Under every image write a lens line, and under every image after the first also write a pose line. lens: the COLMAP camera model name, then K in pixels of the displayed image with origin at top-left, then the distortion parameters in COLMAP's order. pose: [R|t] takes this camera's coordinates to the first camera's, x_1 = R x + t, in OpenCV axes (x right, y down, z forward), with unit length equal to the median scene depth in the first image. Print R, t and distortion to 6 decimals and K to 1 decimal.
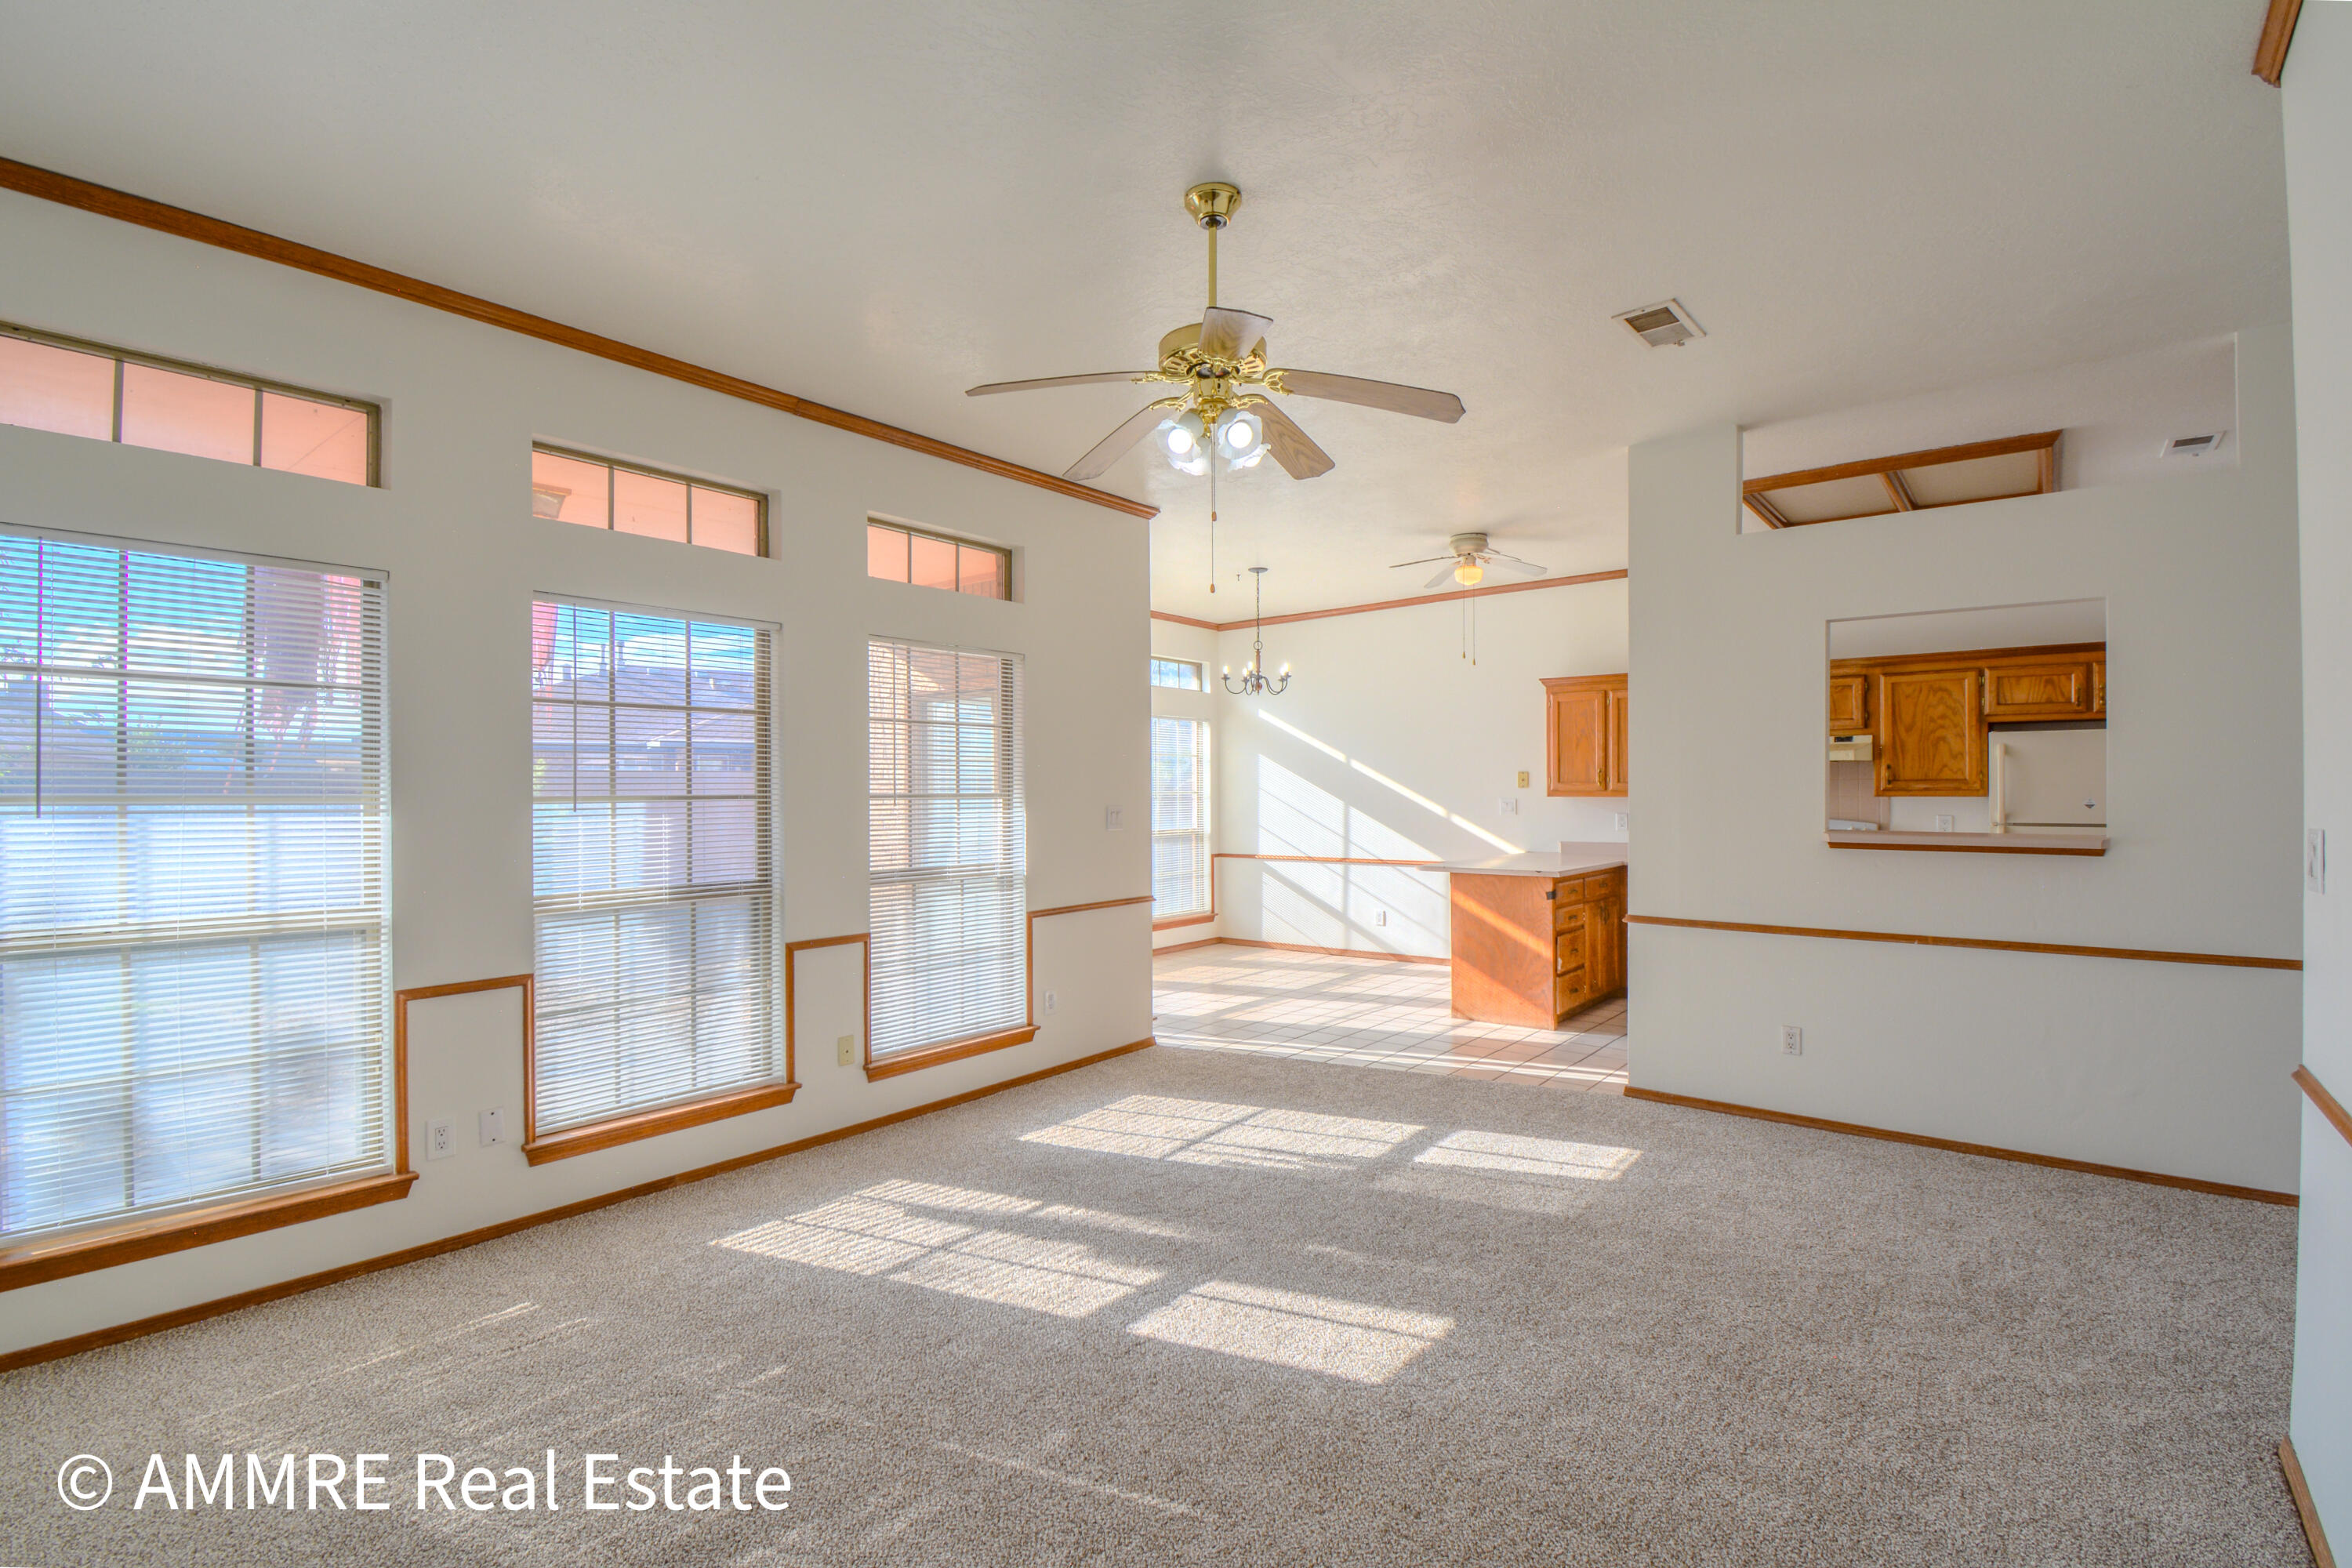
lens RADIAL K [[1068.9, 0, 1215.9], [0, 1068.9, 784.2], [0, 0, 1]] dist [0.003182, -0.012814]
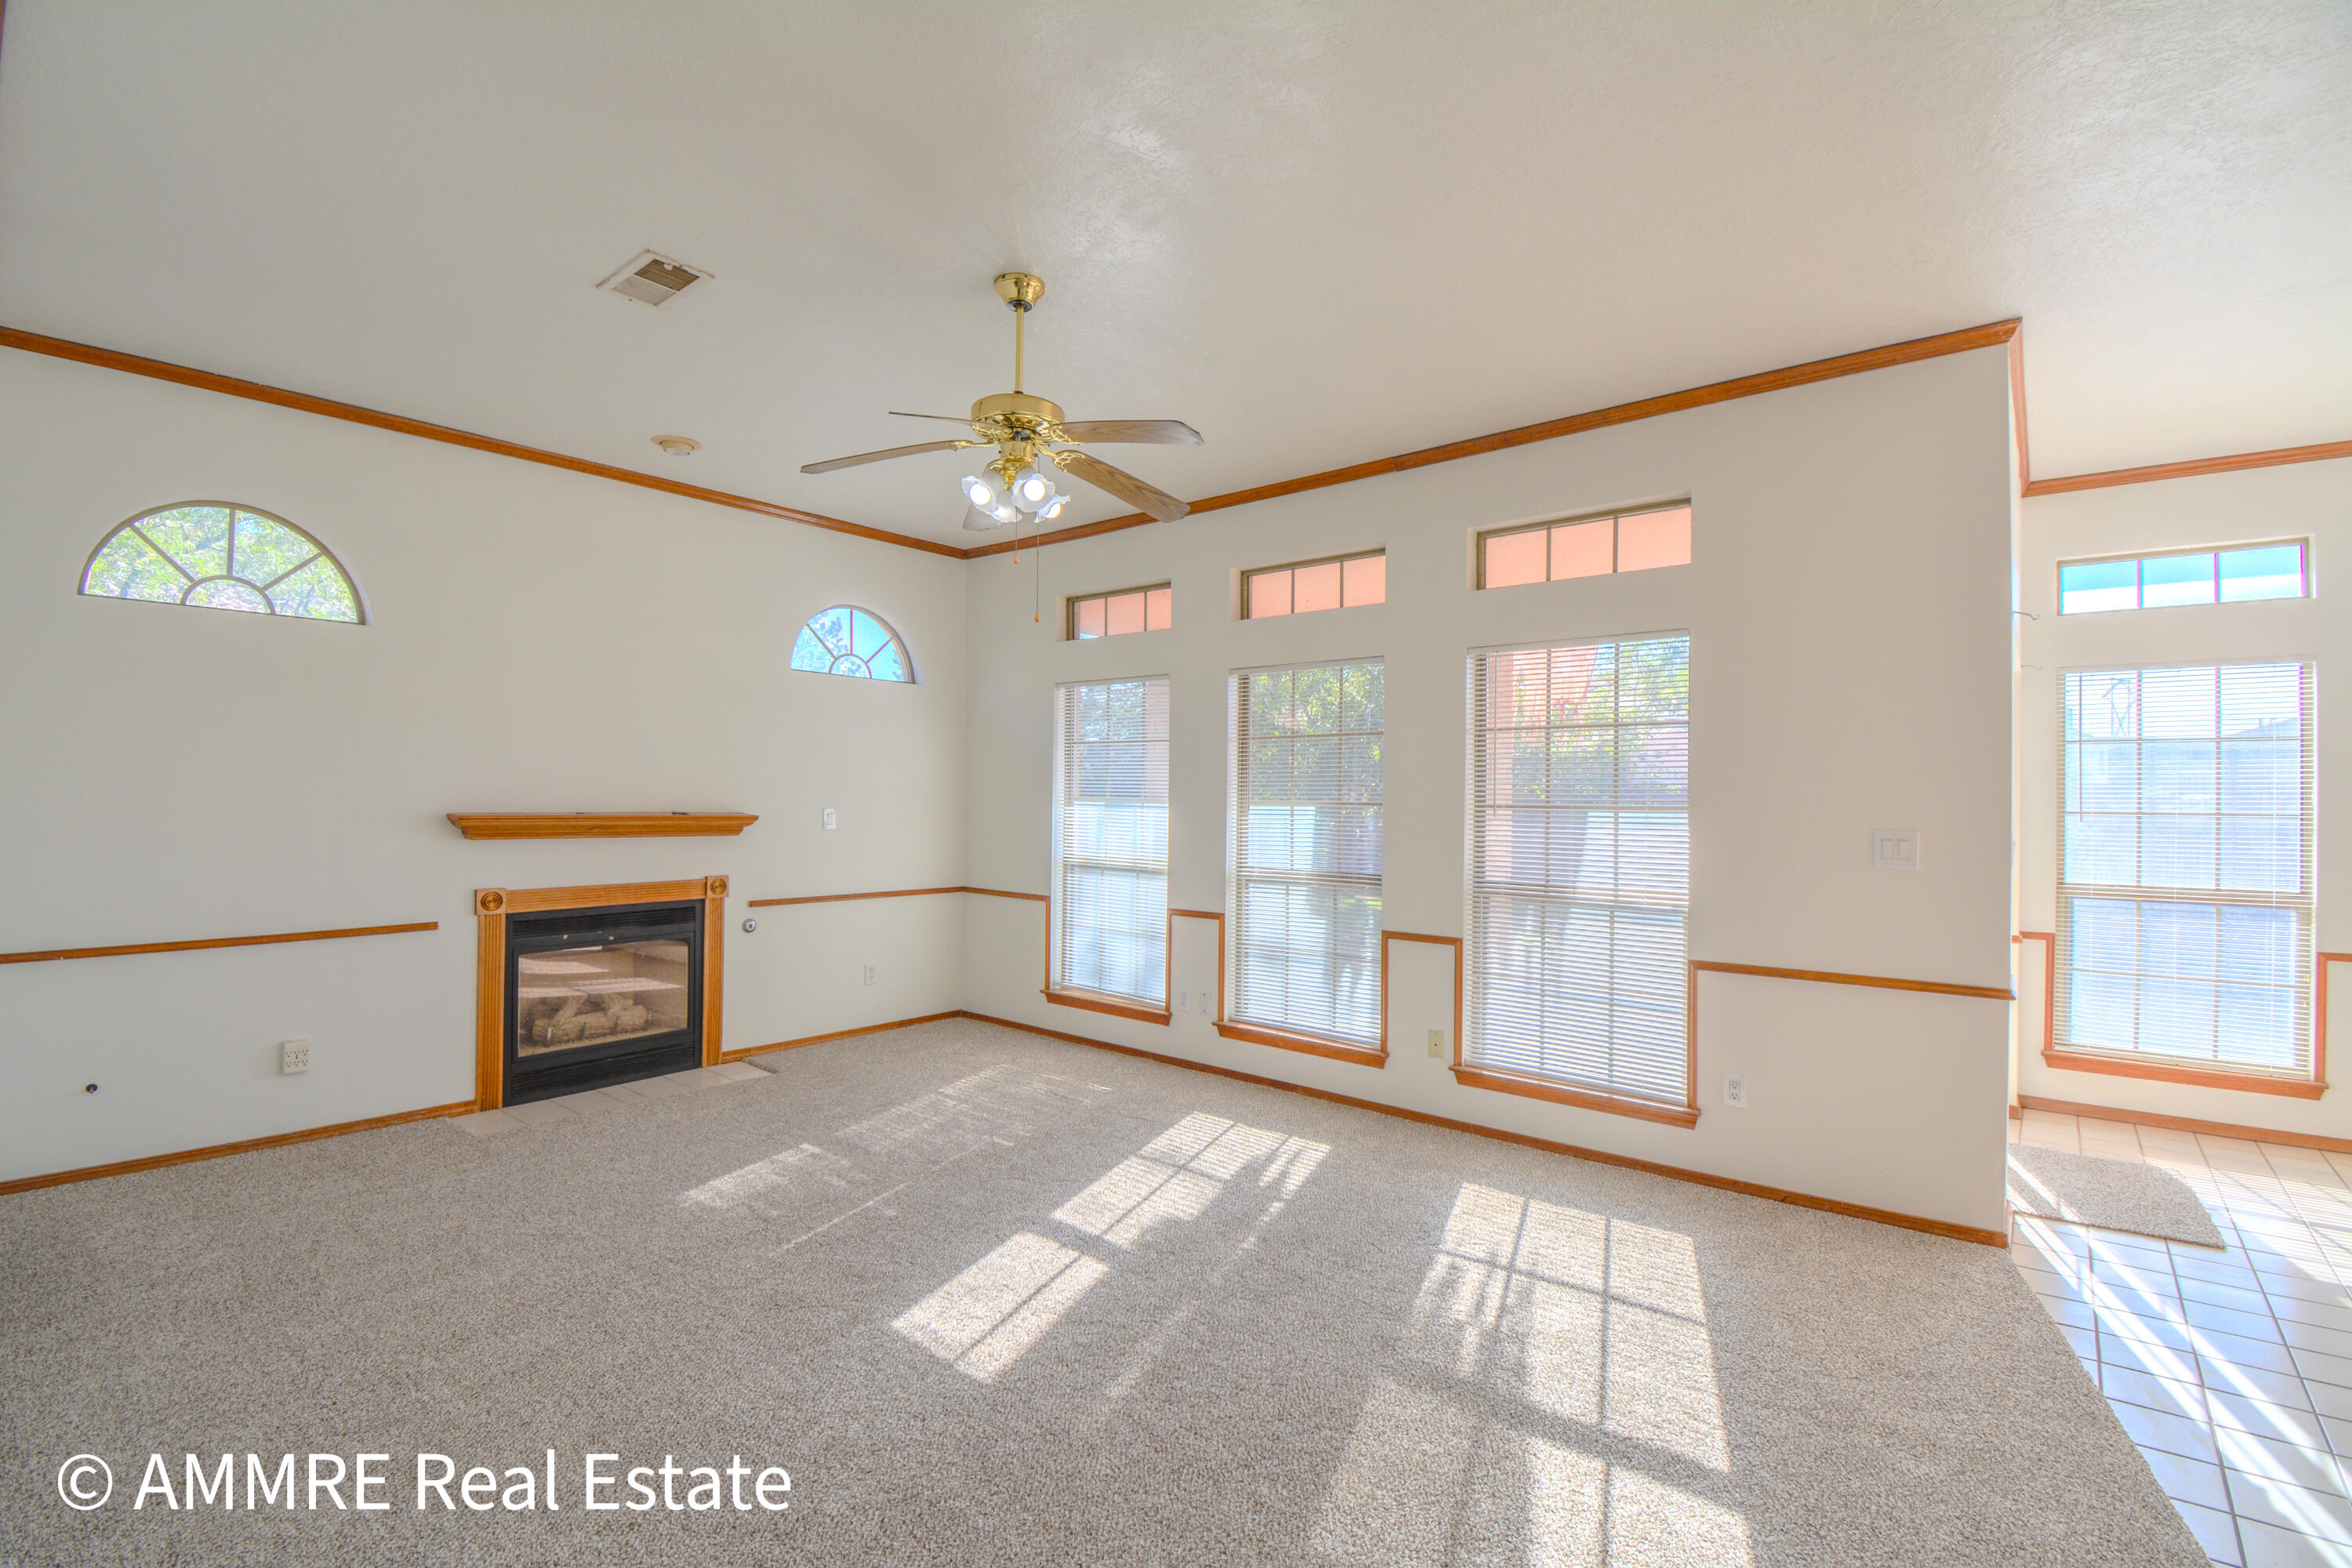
lens RADIAL K [[1068.9, 0, 1163.5], [0, 1068.9, 784.4], [0, 0, 1]] dist [0.003182, -0.012814]
pose [[-0.054644, -0.011794, -0.998436, 0.671305], [-0.006433, 0.999914, -0.011460, 0.004090], [0.998485, 0.005797, -0.054715, 0.716423]]
